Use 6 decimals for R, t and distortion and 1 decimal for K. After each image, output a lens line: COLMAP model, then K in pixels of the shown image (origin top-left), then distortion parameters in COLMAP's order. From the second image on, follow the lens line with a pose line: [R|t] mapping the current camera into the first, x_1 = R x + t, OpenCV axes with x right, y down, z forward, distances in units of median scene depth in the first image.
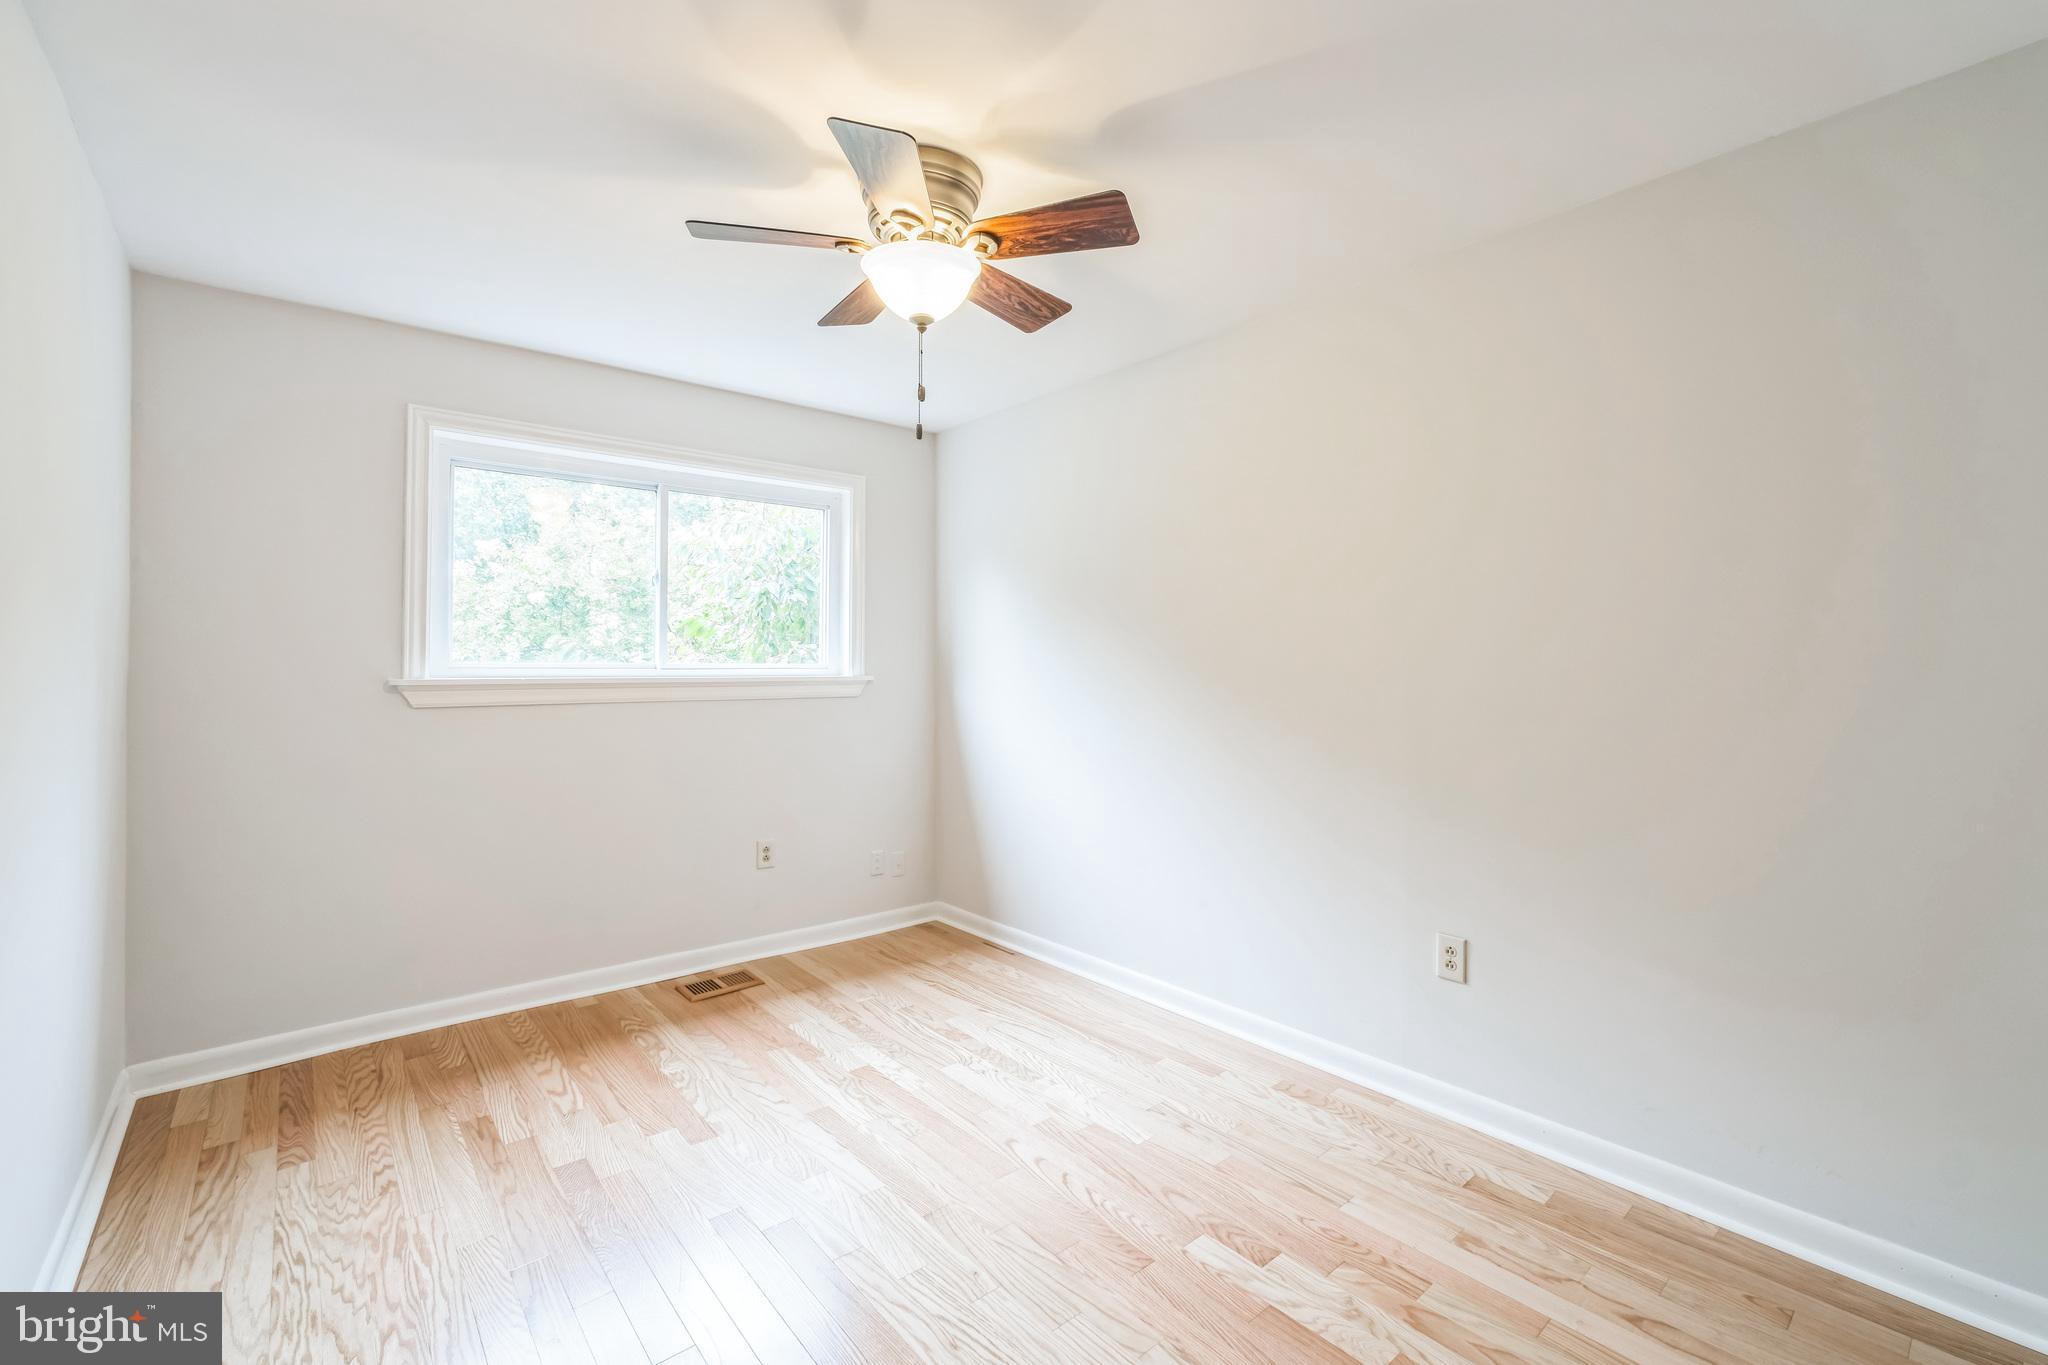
lens RADIAL K [[866.9, 0, 1032.6], [0, 866.9, 675.2], [0, 0, 1]] dist [-0.013663, 0.004924]
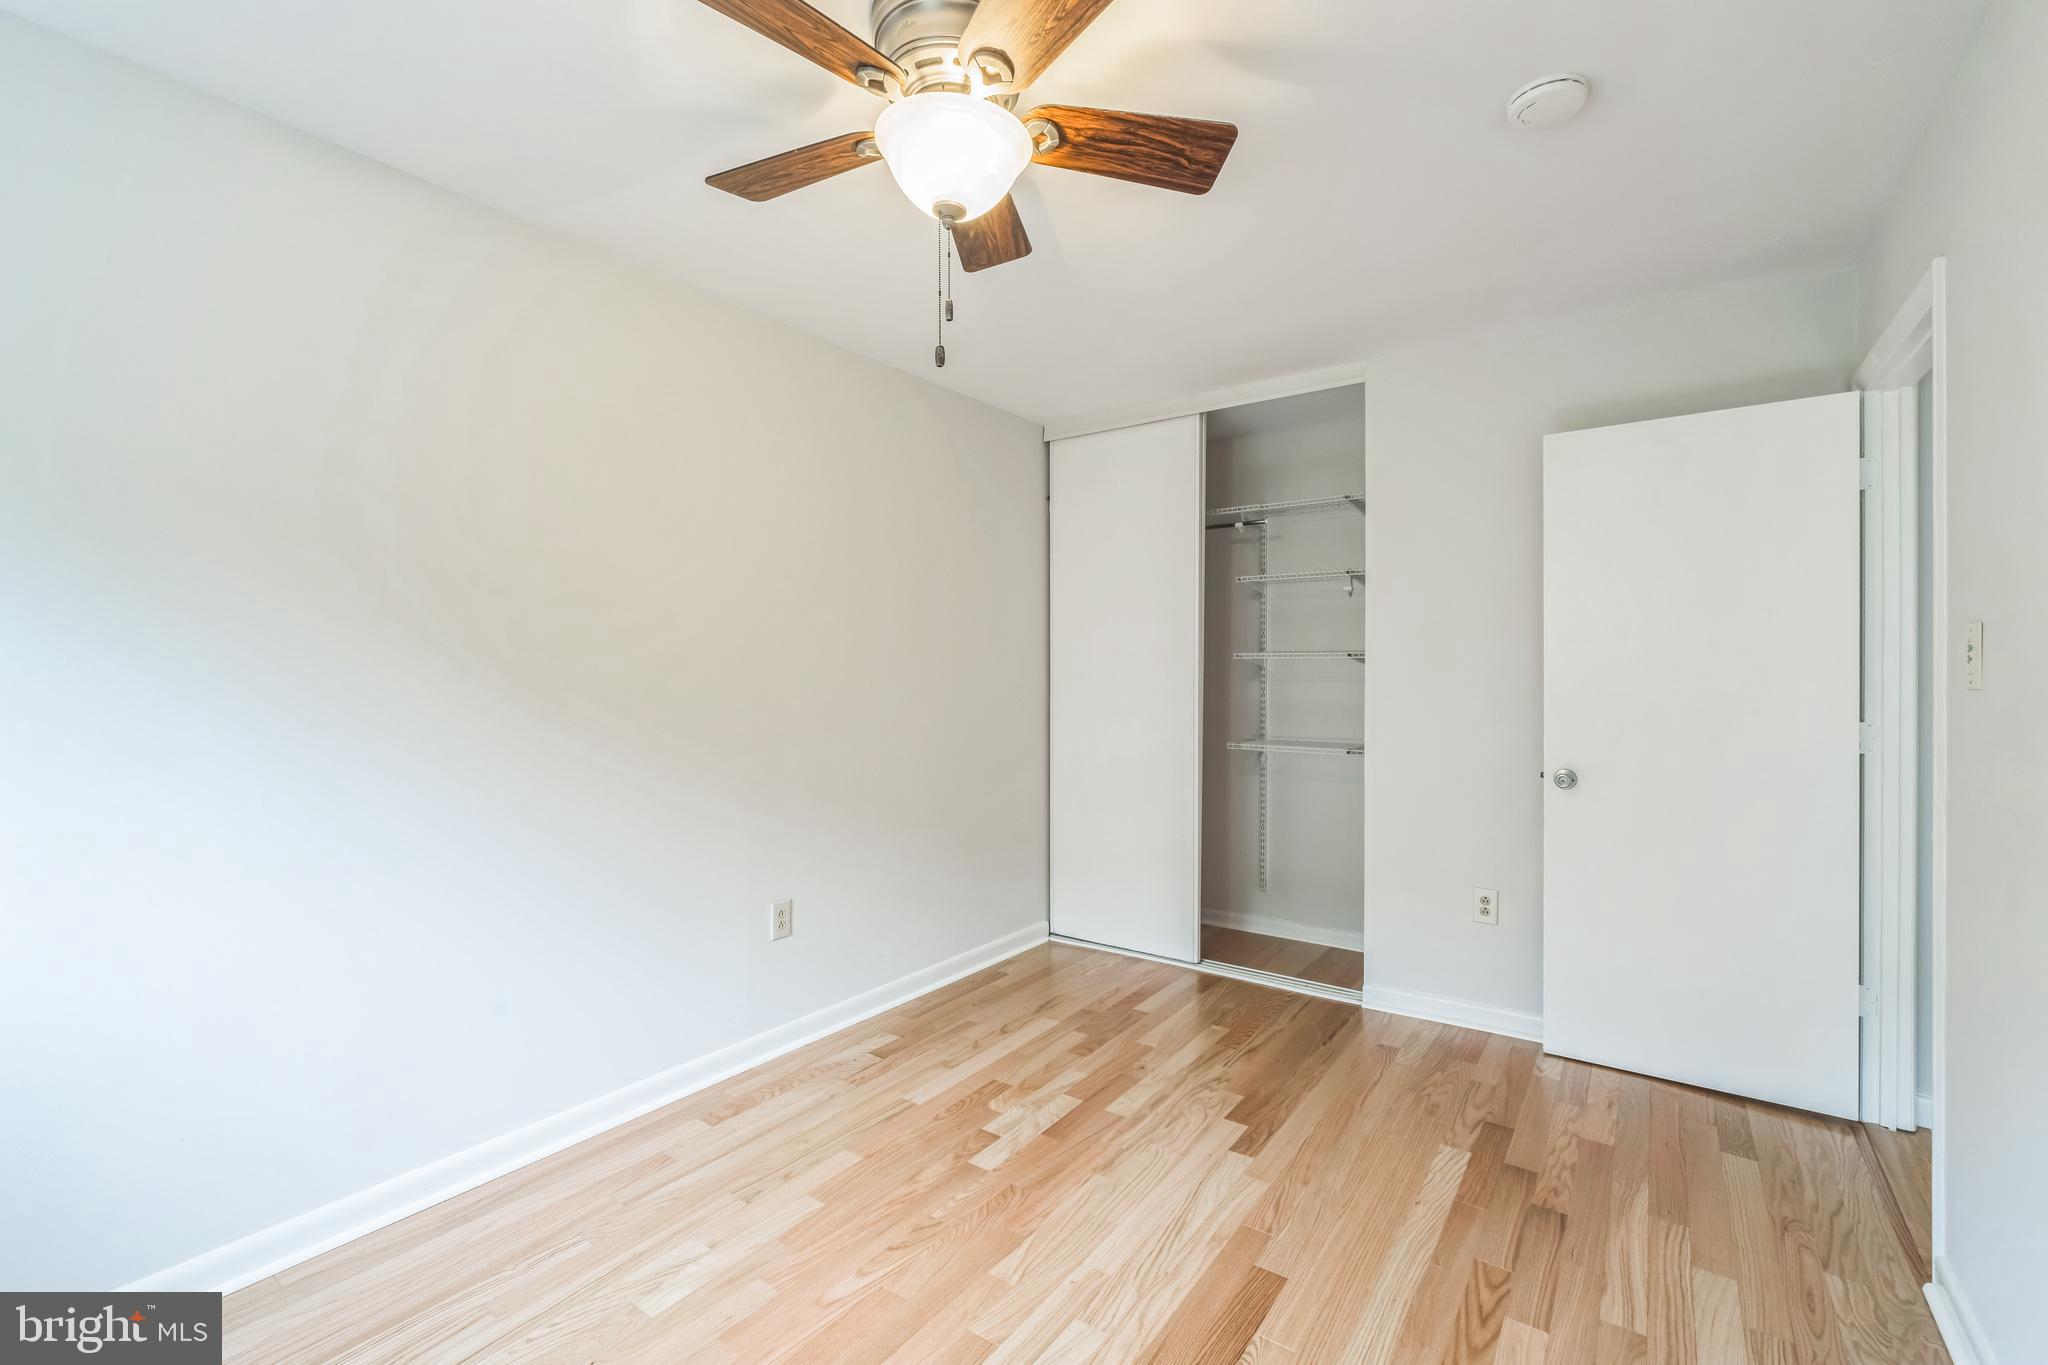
lens RADIAL K [[866.9, 0, 1024.2], [0, 866.9, 679.9], [0, 0, 1]] dist [-0.013663, 0.004924]
pose [[-0.238990, -0.000776, 0.971022, -0.721274], [0.005798, 0.999981, 0.002226, -0.004068], [-0.971005, 0.006162, -0.238981, 0.910930]]
